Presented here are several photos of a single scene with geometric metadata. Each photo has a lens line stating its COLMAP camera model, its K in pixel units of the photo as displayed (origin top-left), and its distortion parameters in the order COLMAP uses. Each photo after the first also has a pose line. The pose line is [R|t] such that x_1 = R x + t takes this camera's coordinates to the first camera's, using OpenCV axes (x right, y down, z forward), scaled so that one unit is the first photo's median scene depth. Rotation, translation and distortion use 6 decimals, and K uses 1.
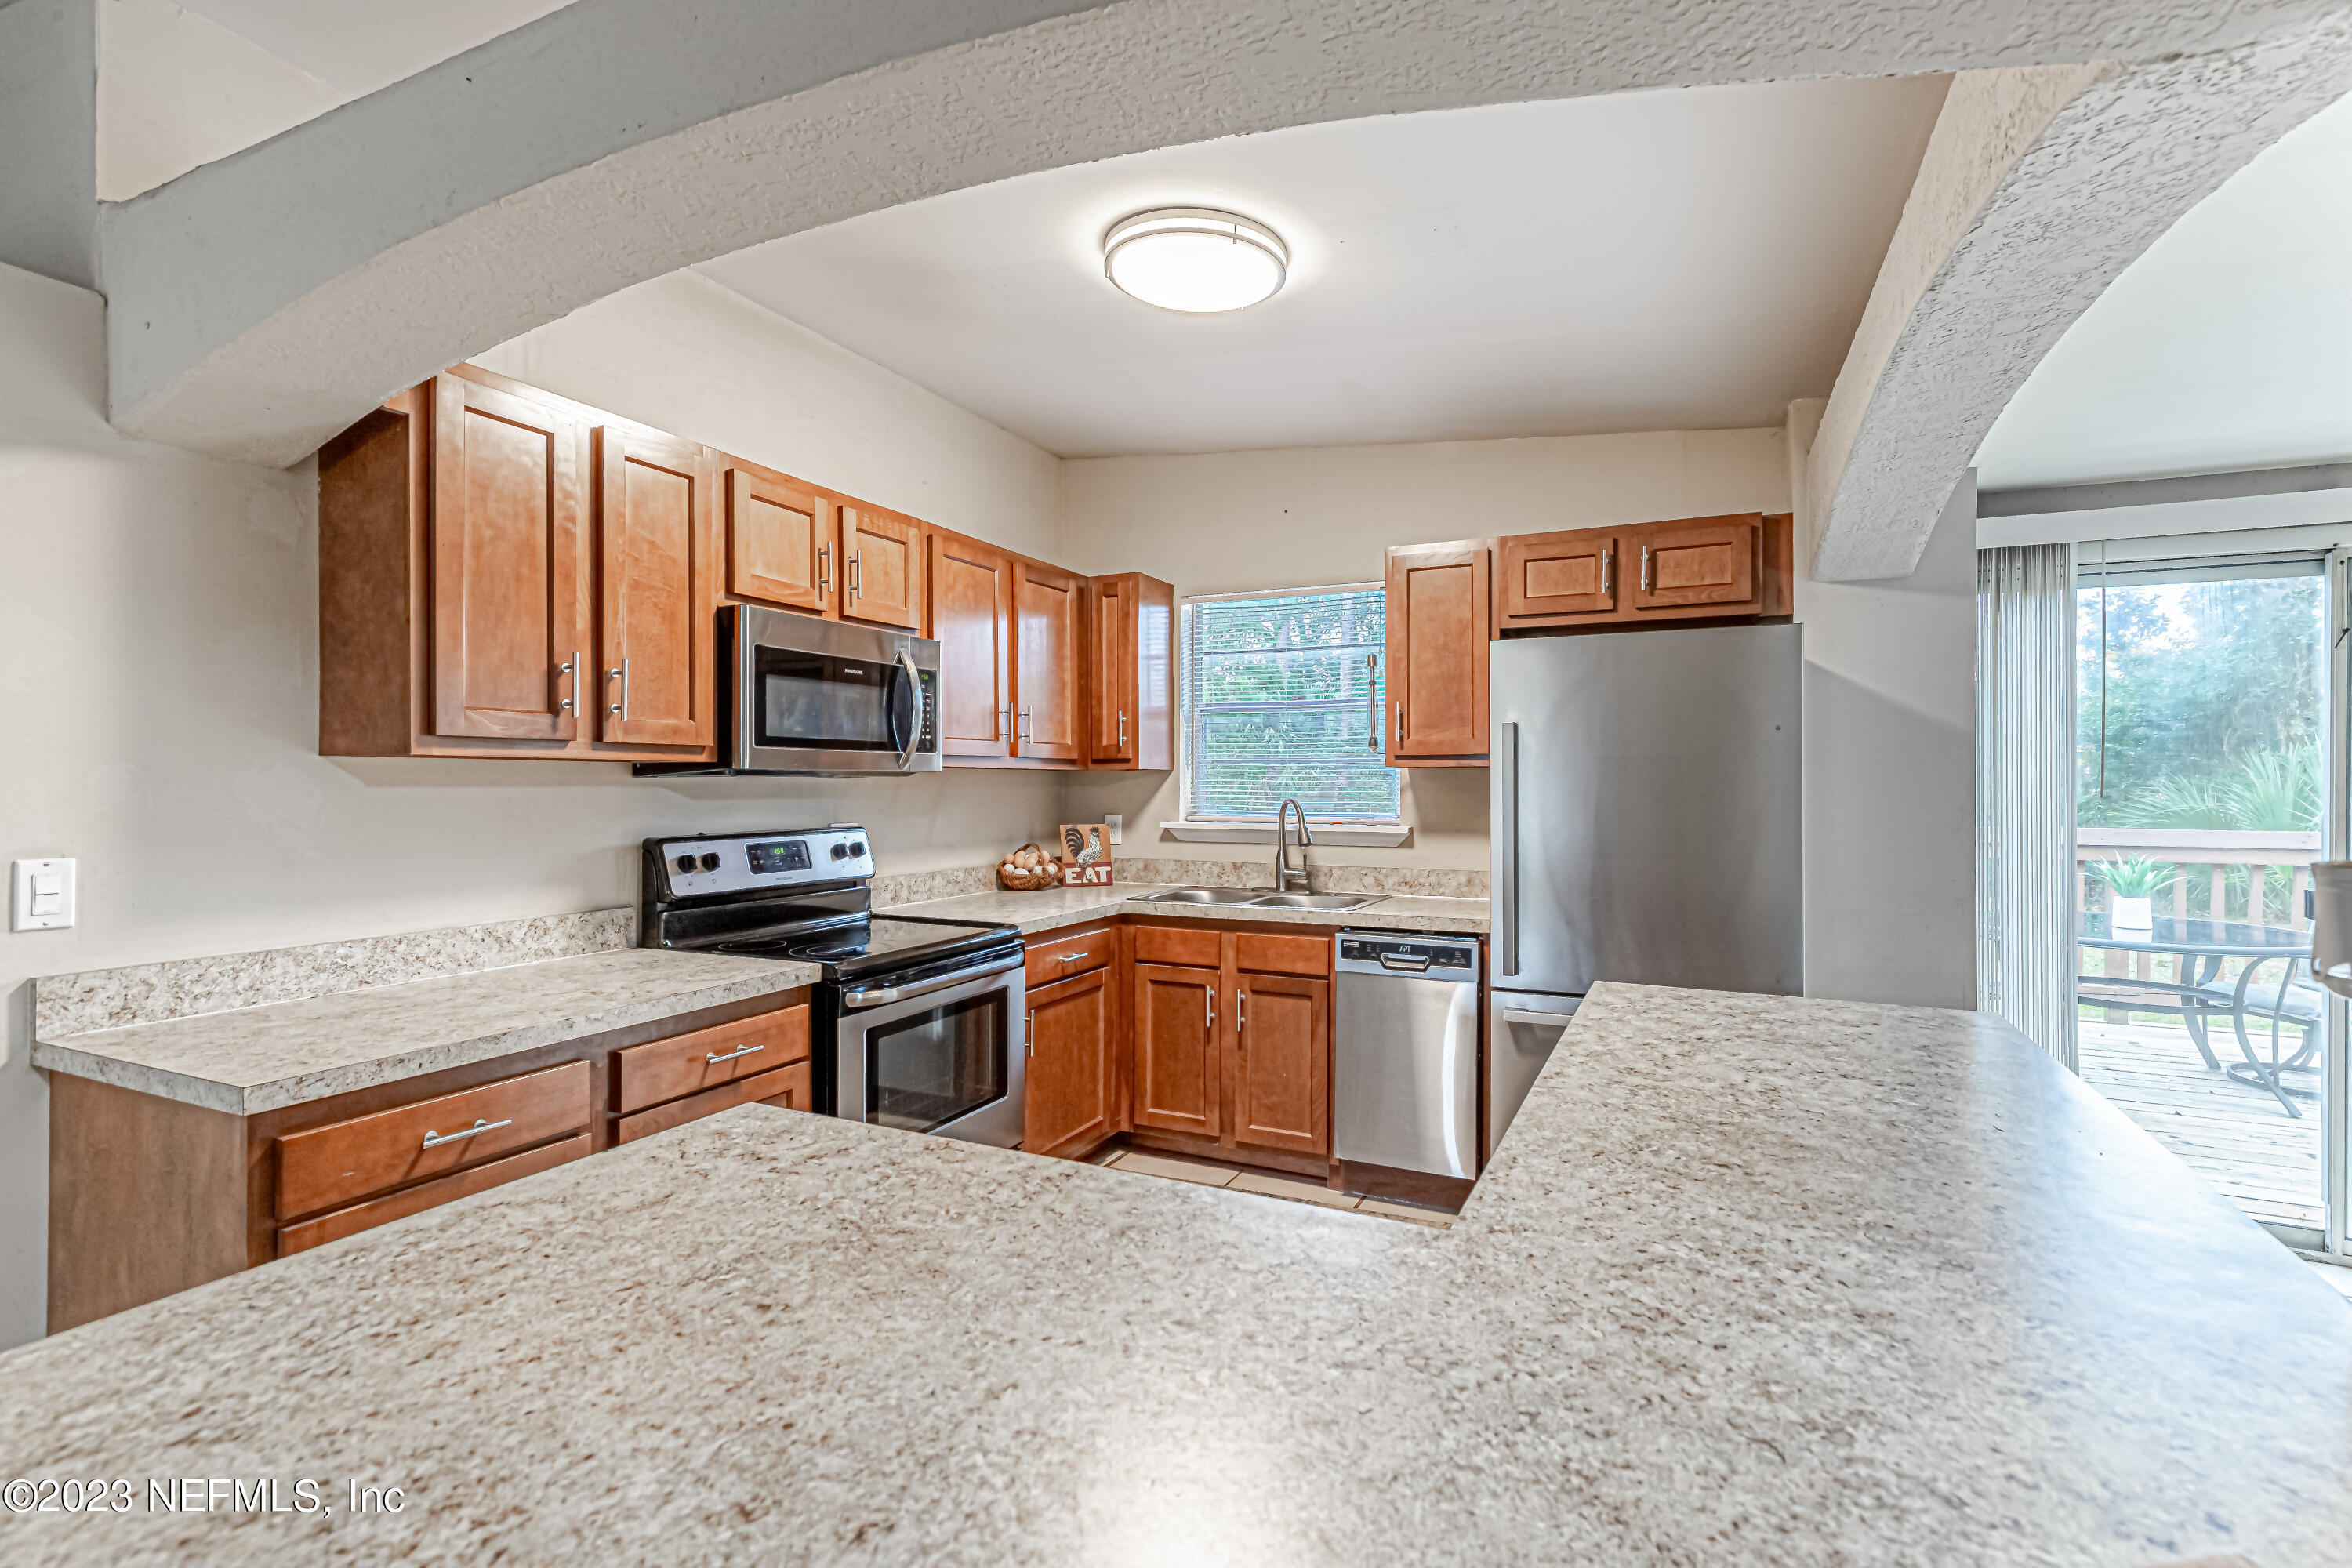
lens RADIAL K [[1071.6, 0, 1180.5], [0, 1071.6, 786.7], [0, 0, 1]] dist [0.012091, -0.003790]
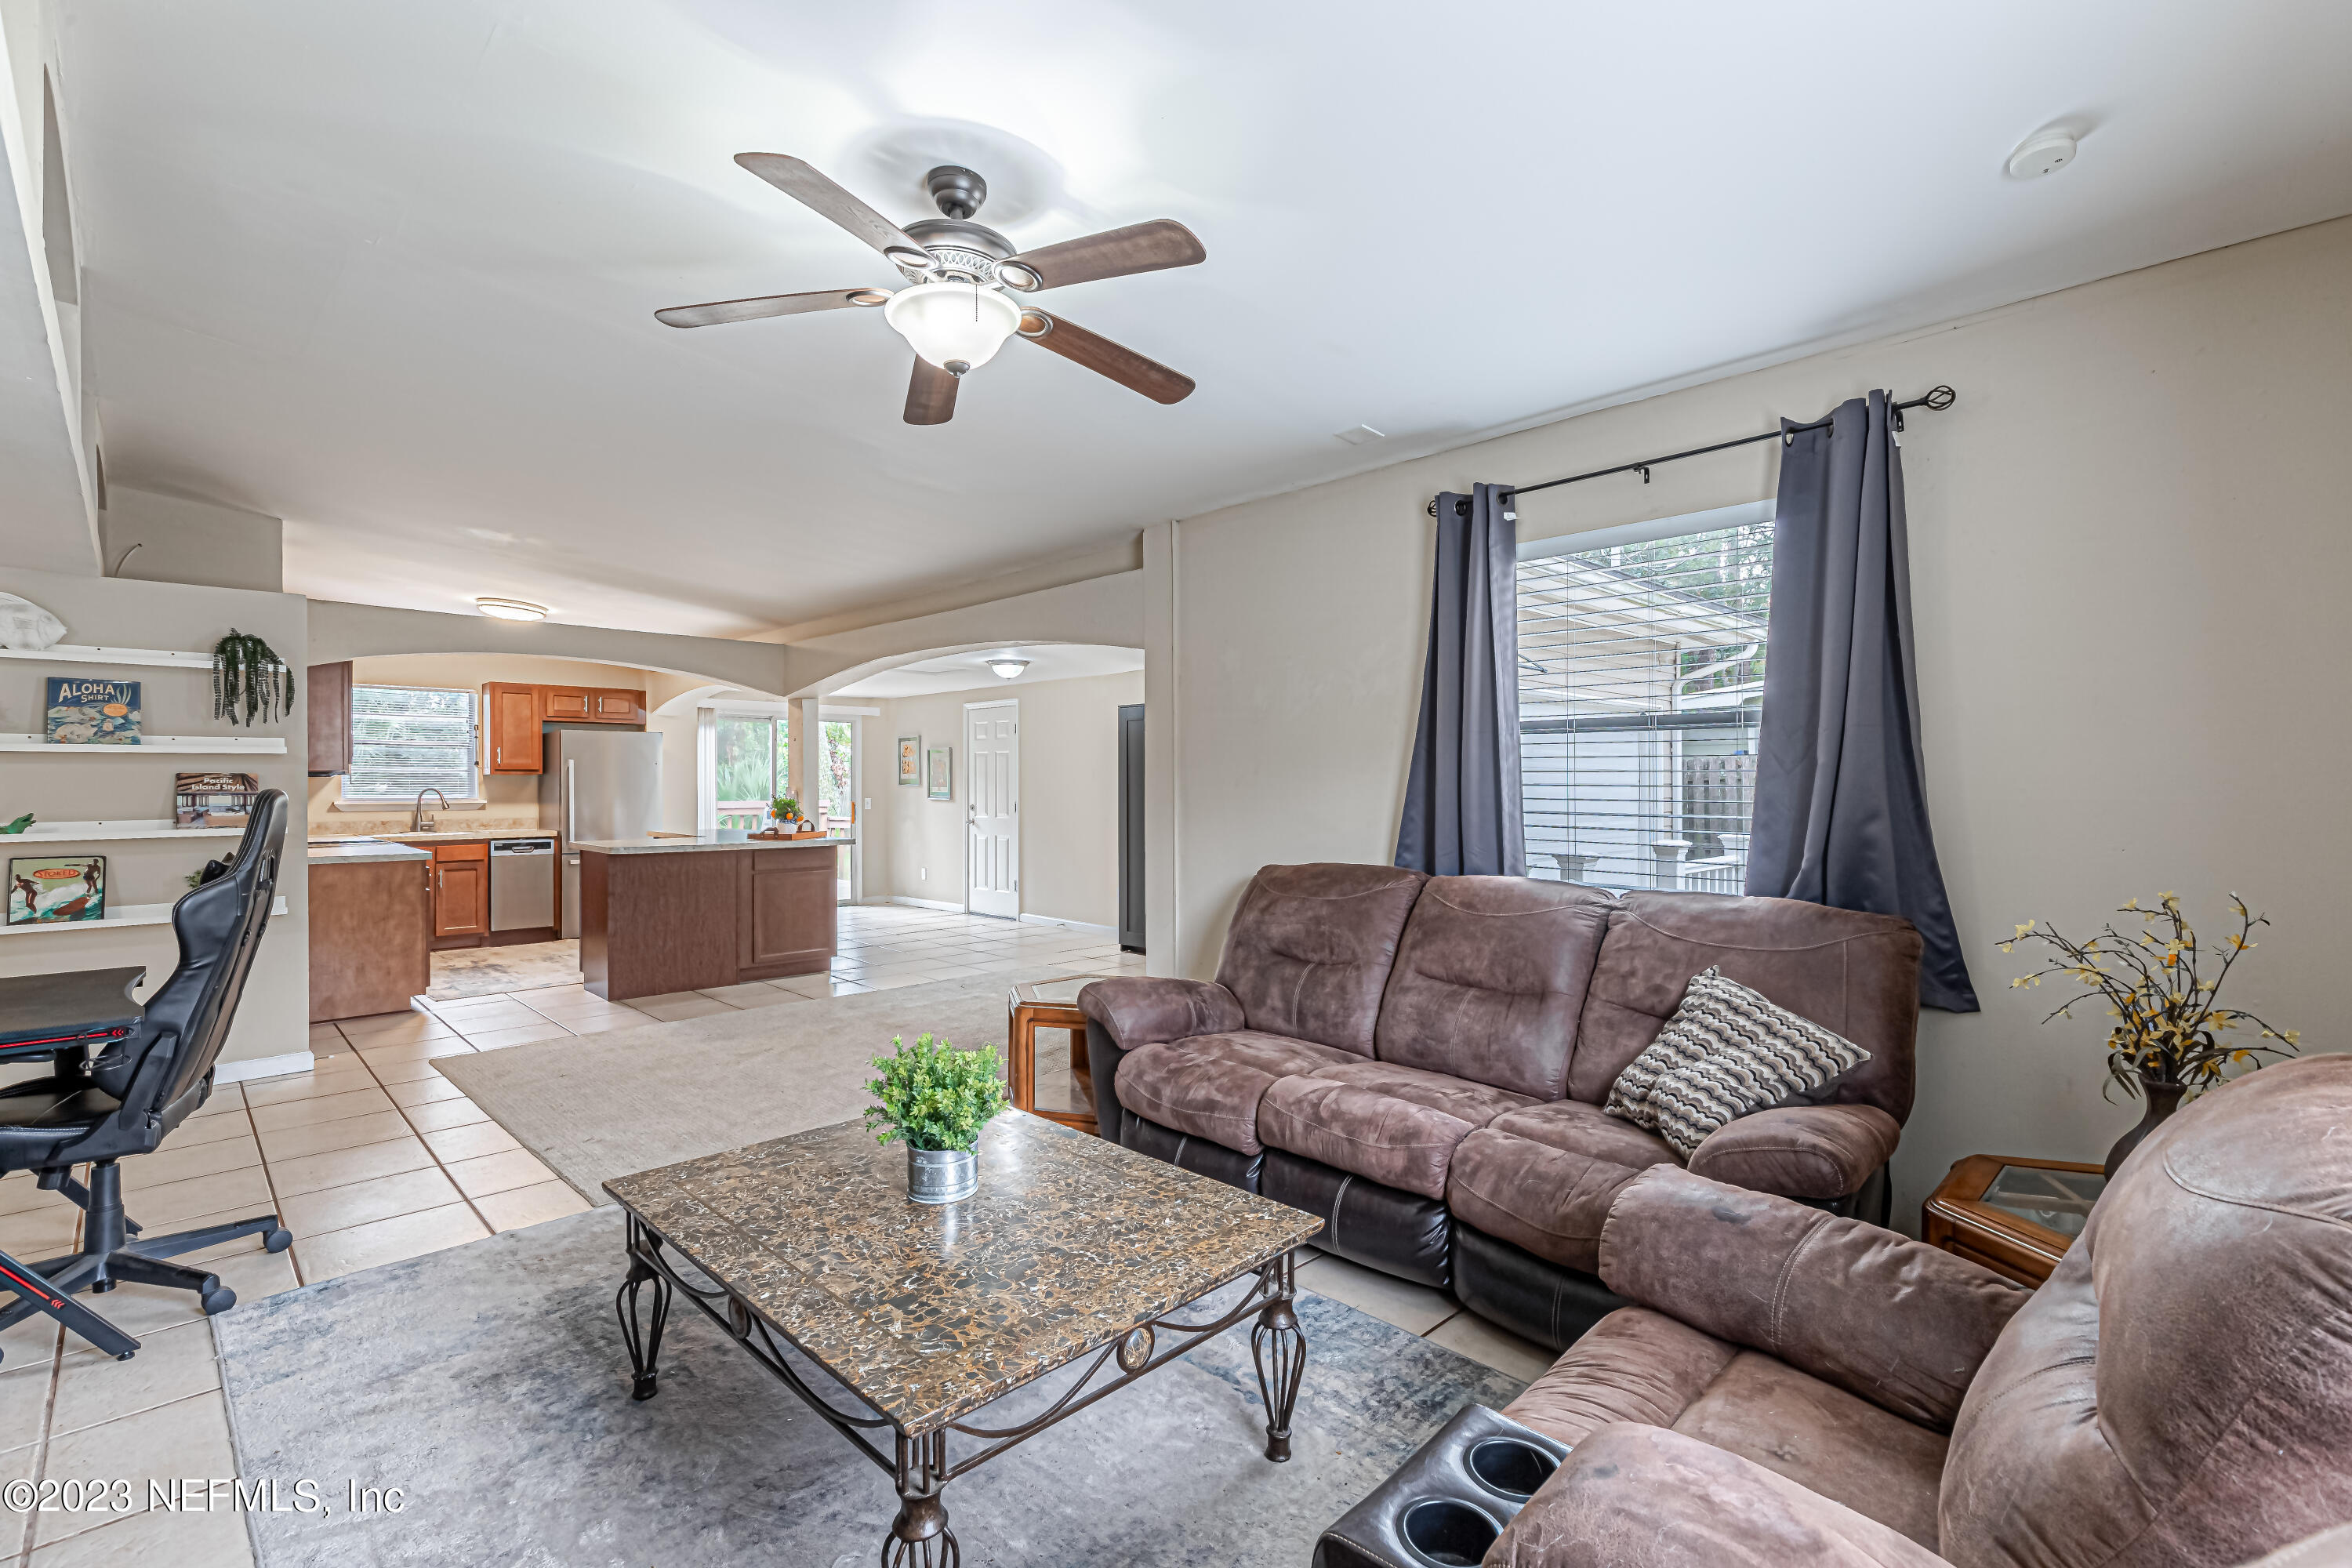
lens RADIAL K [[1071.6, 0, 1173.1], [0, 1071.6, 774.1], [0, 0, 1]] dist [0.012091, -0.003790]
pose [[0.350202, 0.008046, 0.936640, -1.741402], [0.007333, 0.999909, -0.011332, 0.022340], [-0.936646, 0.010837, 0.350111, -1.443540]]
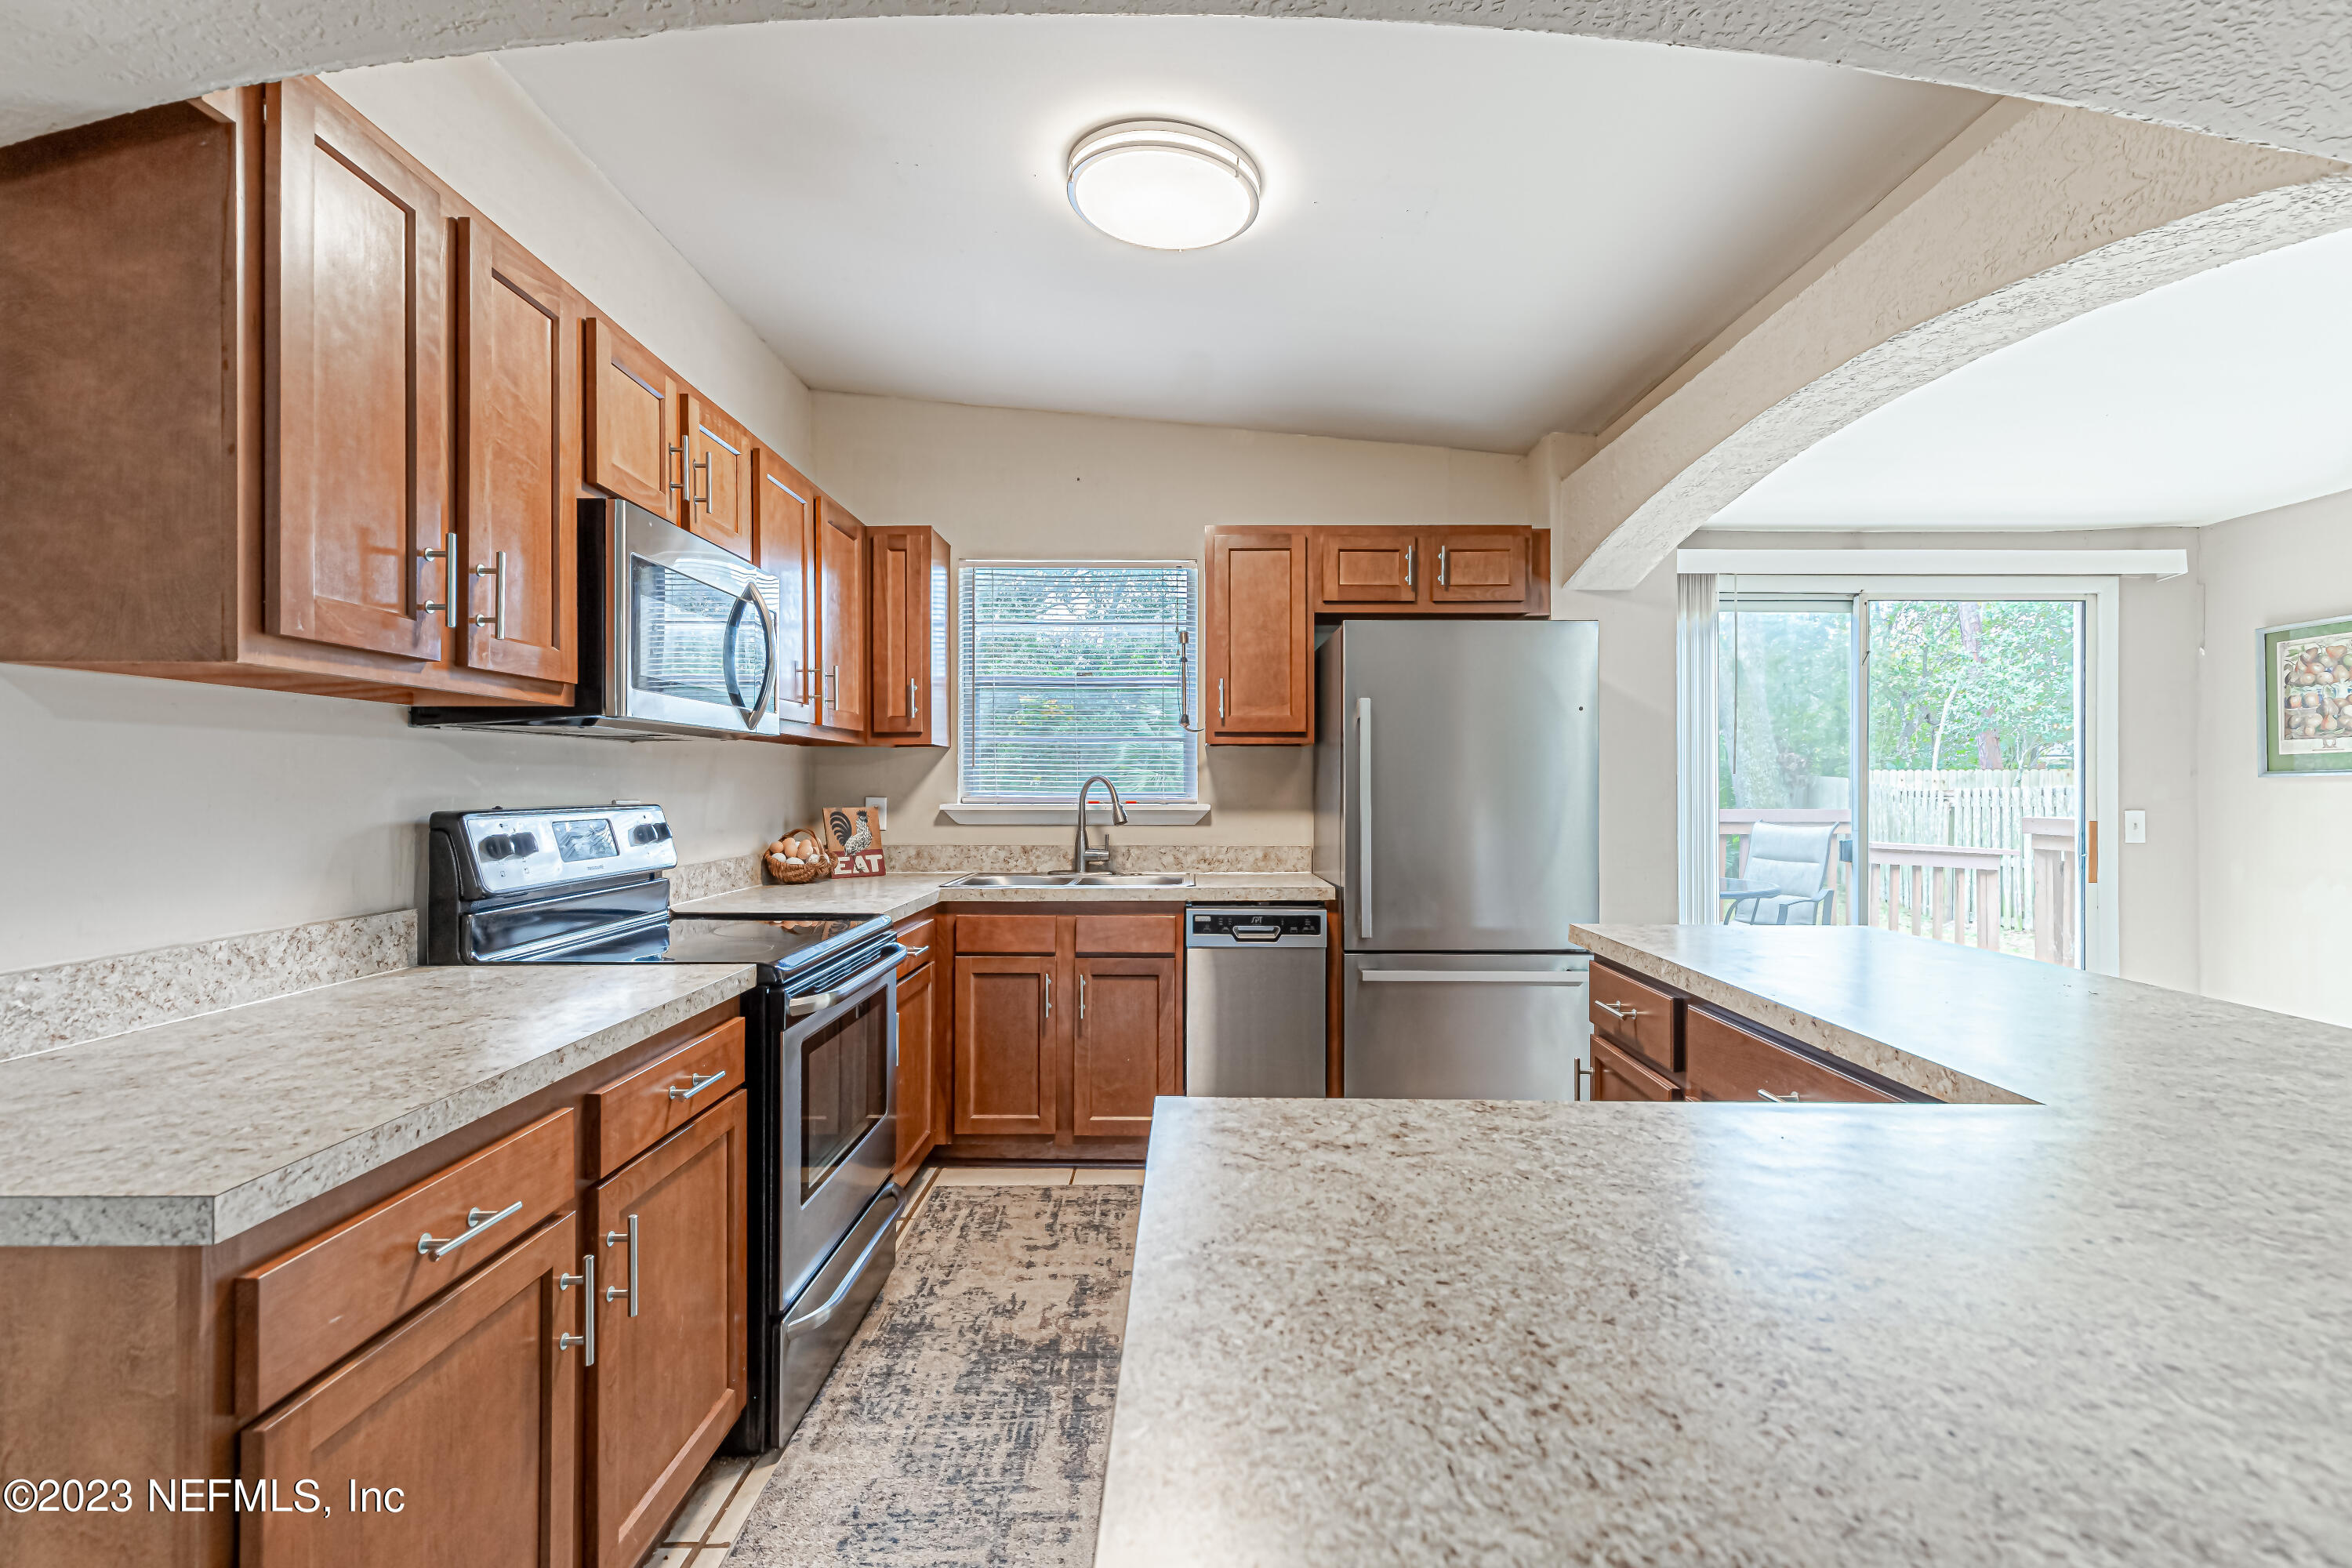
lens RADIAL K [[1071.6, 0, 1177.5], [0, 1071.6, 788.8], [0, 0, 1]] dist [0.012091, -0.003790]
pose [[0.904521, -0.001327, 0.426427, -0.300000], [0.001910, 0.999998, -0.000941, 0.028667], [-0.426424, 0.001665, 0.904522, 0.117932]]
